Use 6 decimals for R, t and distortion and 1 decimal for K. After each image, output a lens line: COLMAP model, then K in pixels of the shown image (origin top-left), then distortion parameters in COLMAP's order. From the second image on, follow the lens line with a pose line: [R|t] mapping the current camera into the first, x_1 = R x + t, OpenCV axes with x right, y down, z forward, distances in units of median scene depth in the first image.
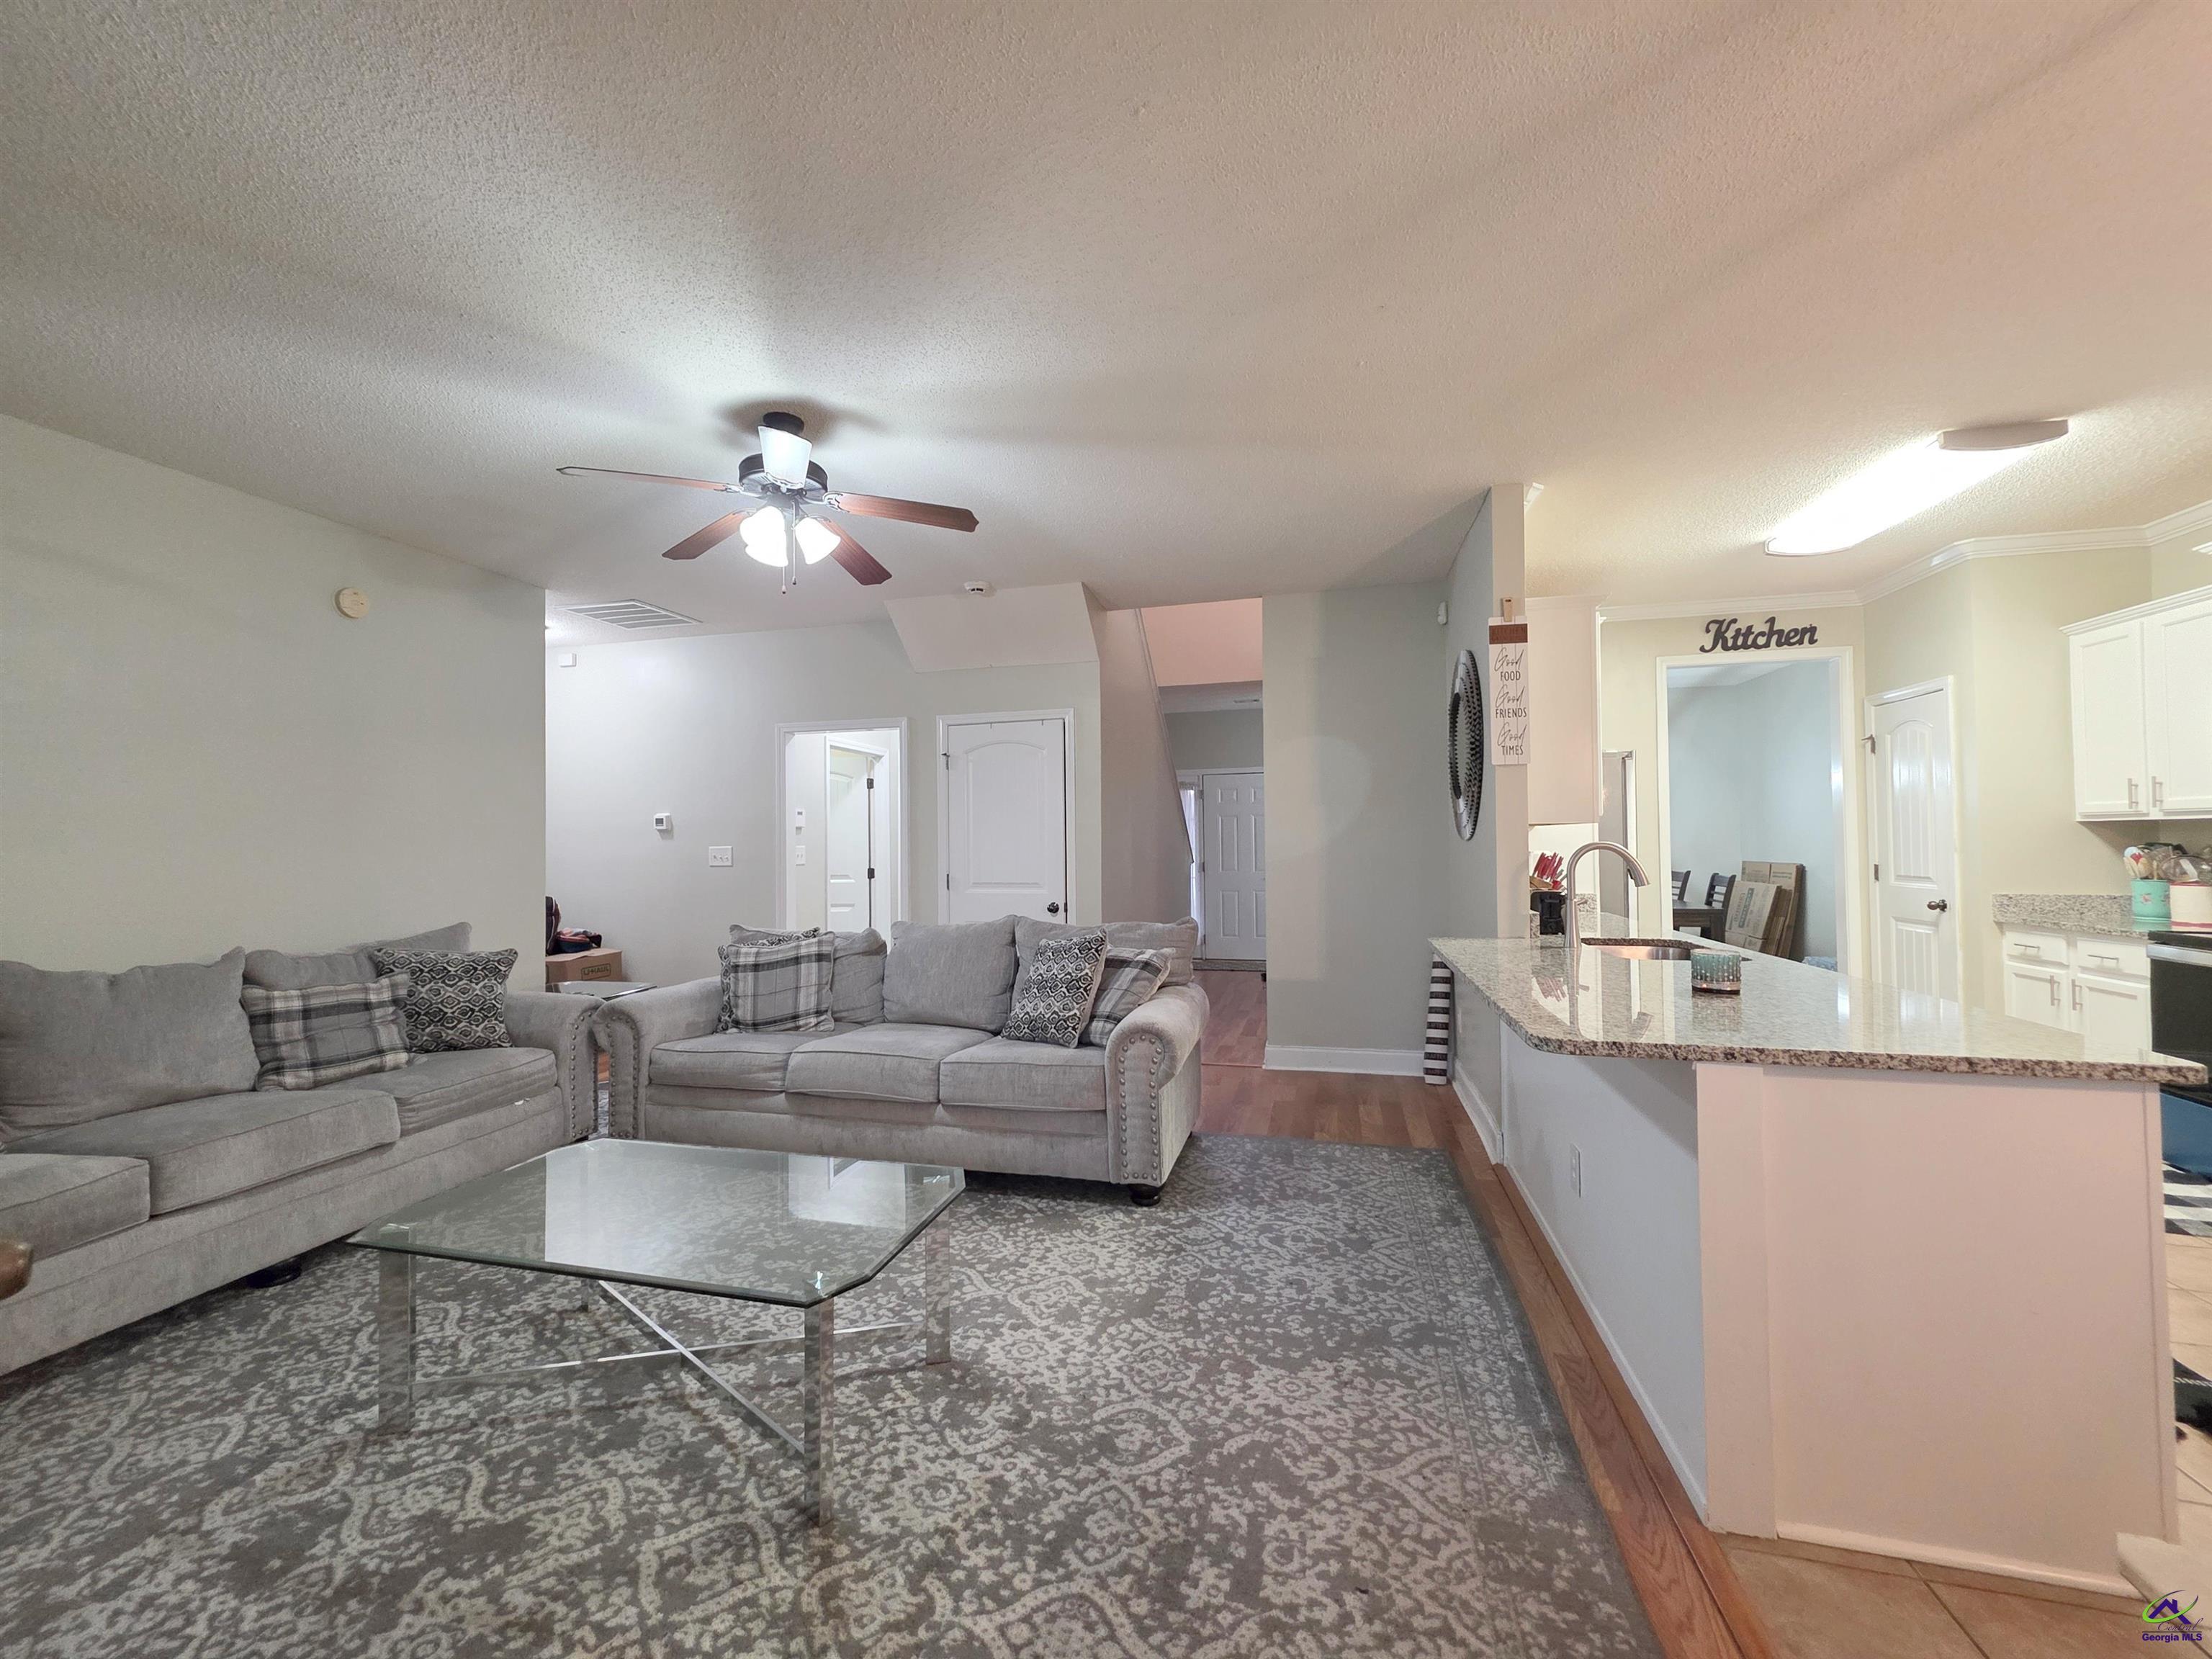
lens RADIAL K [[886.3, 0, 1096.4], [0, 886.3, 812.7], [0, 0, 1]] dist [0.010818, 0.000045]
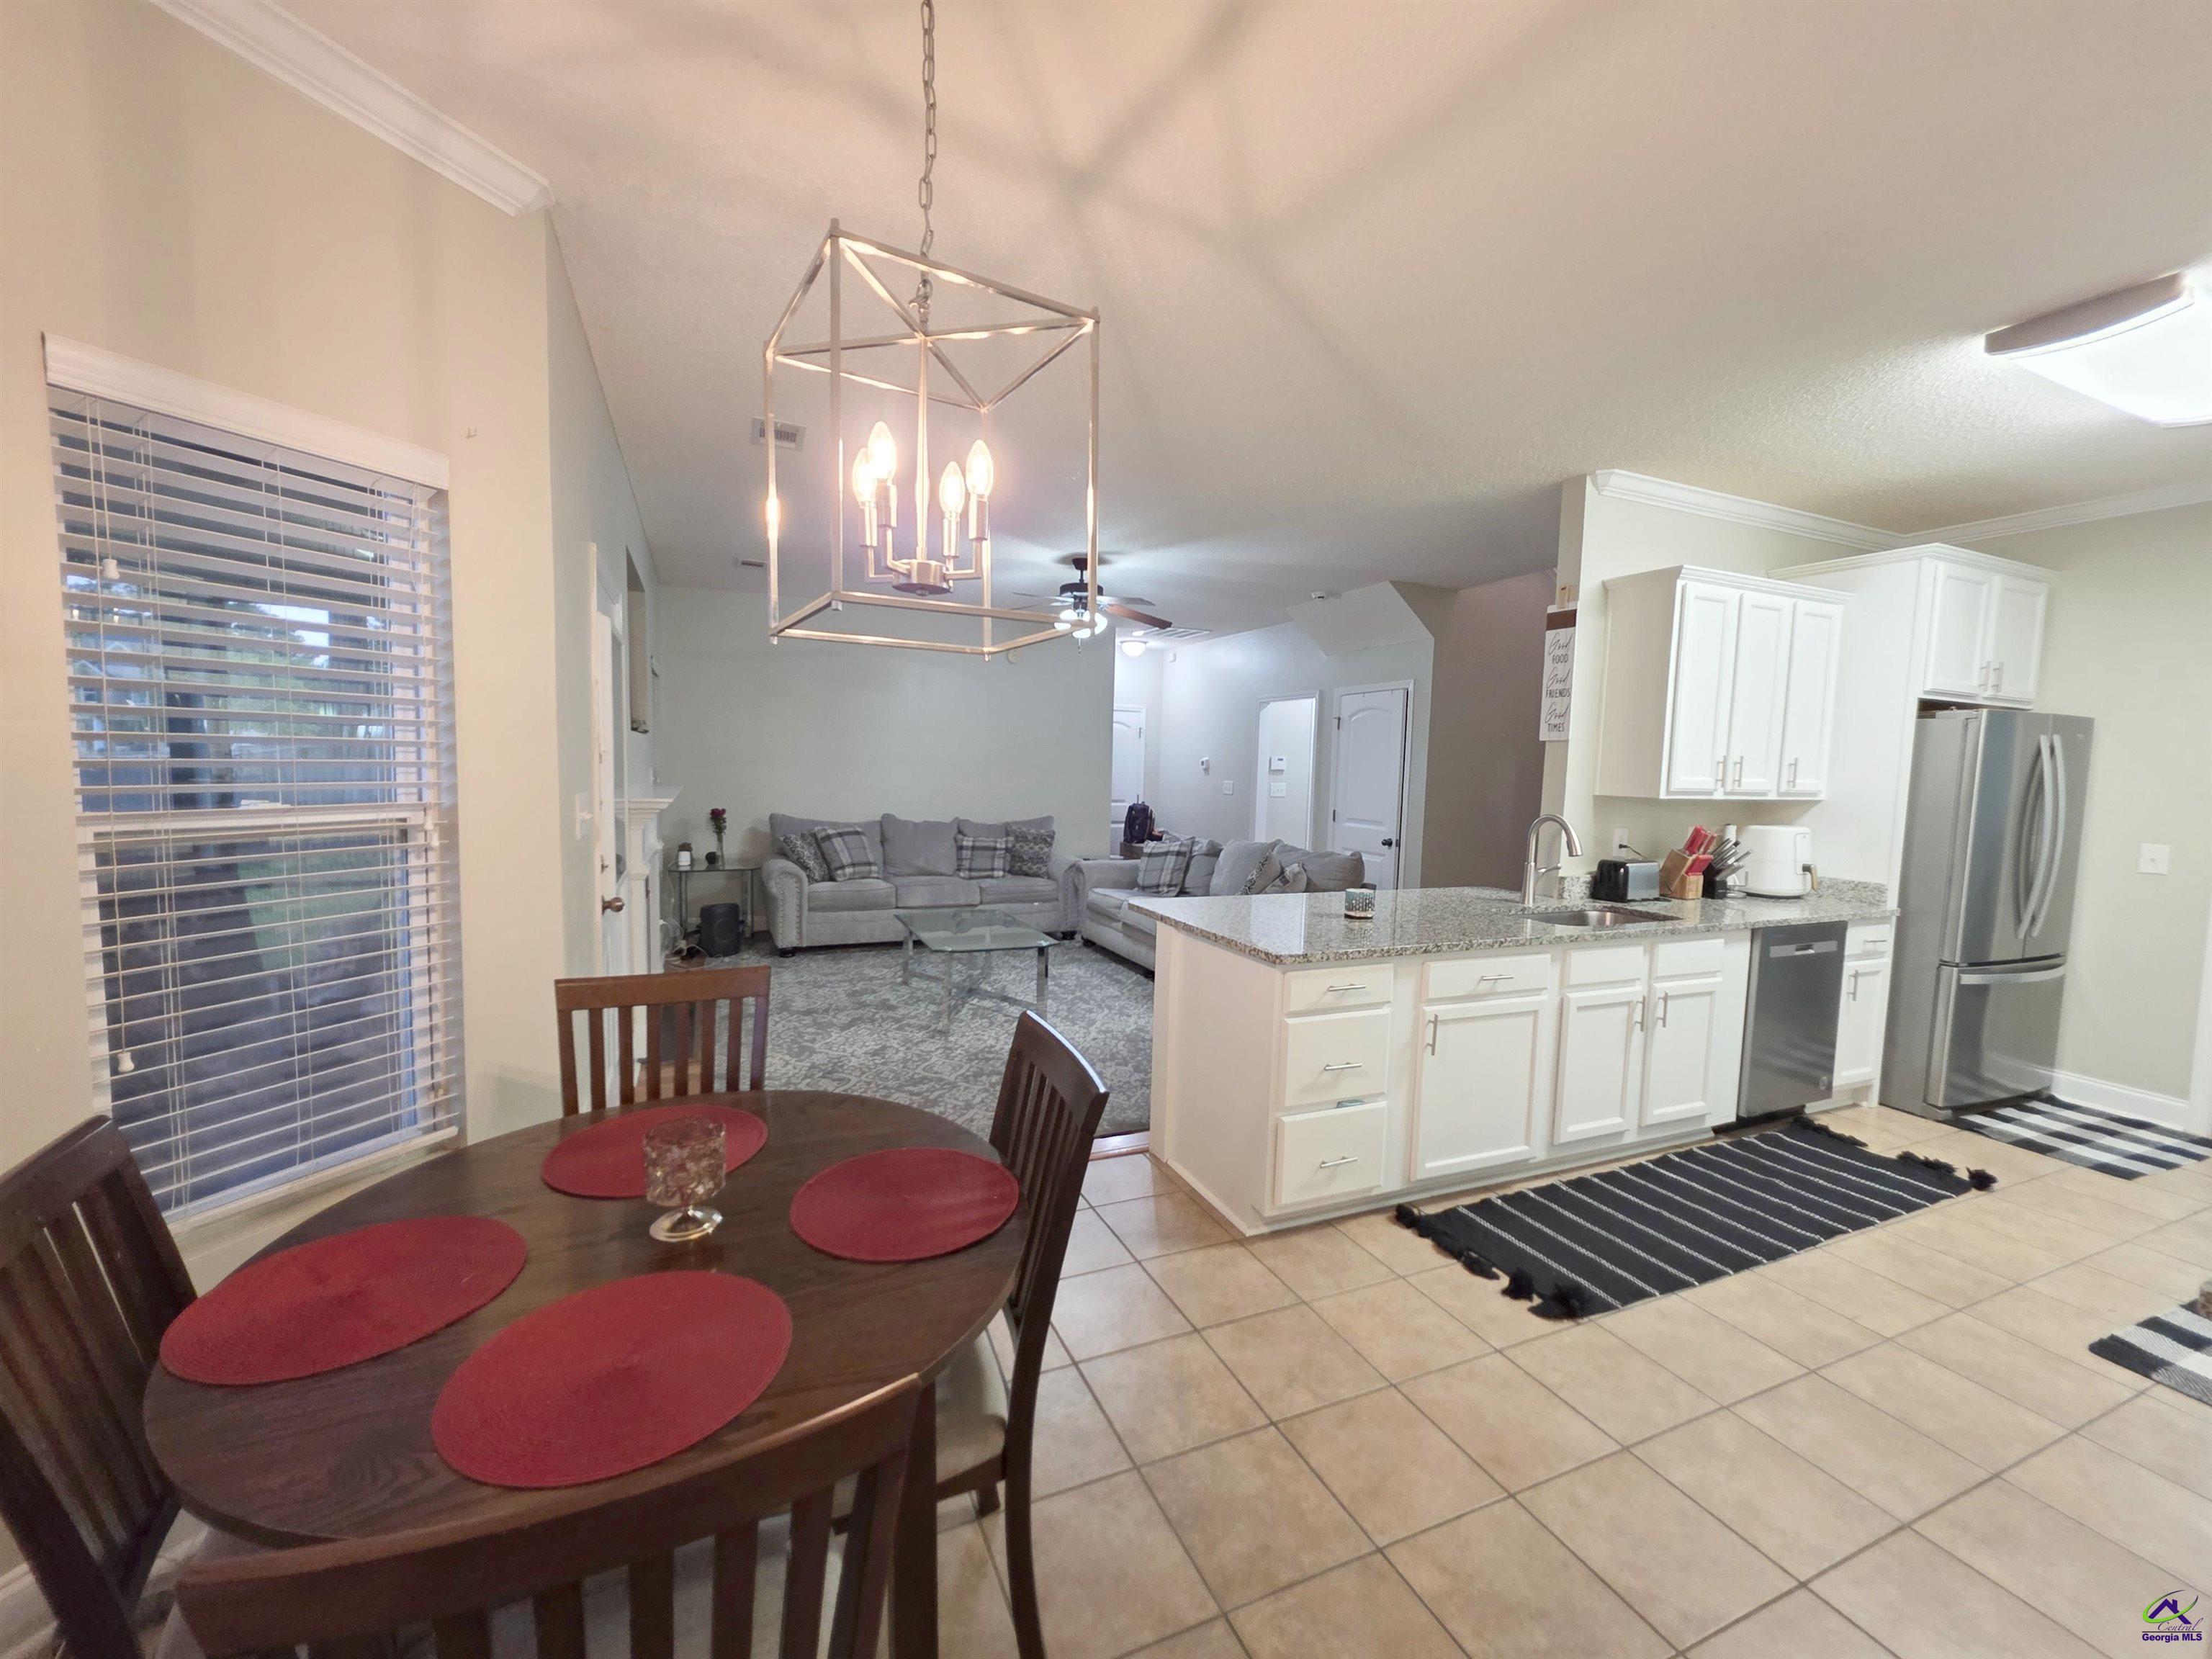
lens RADIAL K [[881.9, 0, 1098.7], [0, 881.9, 827.7], [0, 0, 1]] dist [-0.002563, -0.000330]
pose [[0.620922, 0.083773, -0.779383, 1.531821], [-0.006232, 0.994769, 0.101959, -0.085773], [0.783847, -0.058451, 0.618196, -0.199064]]
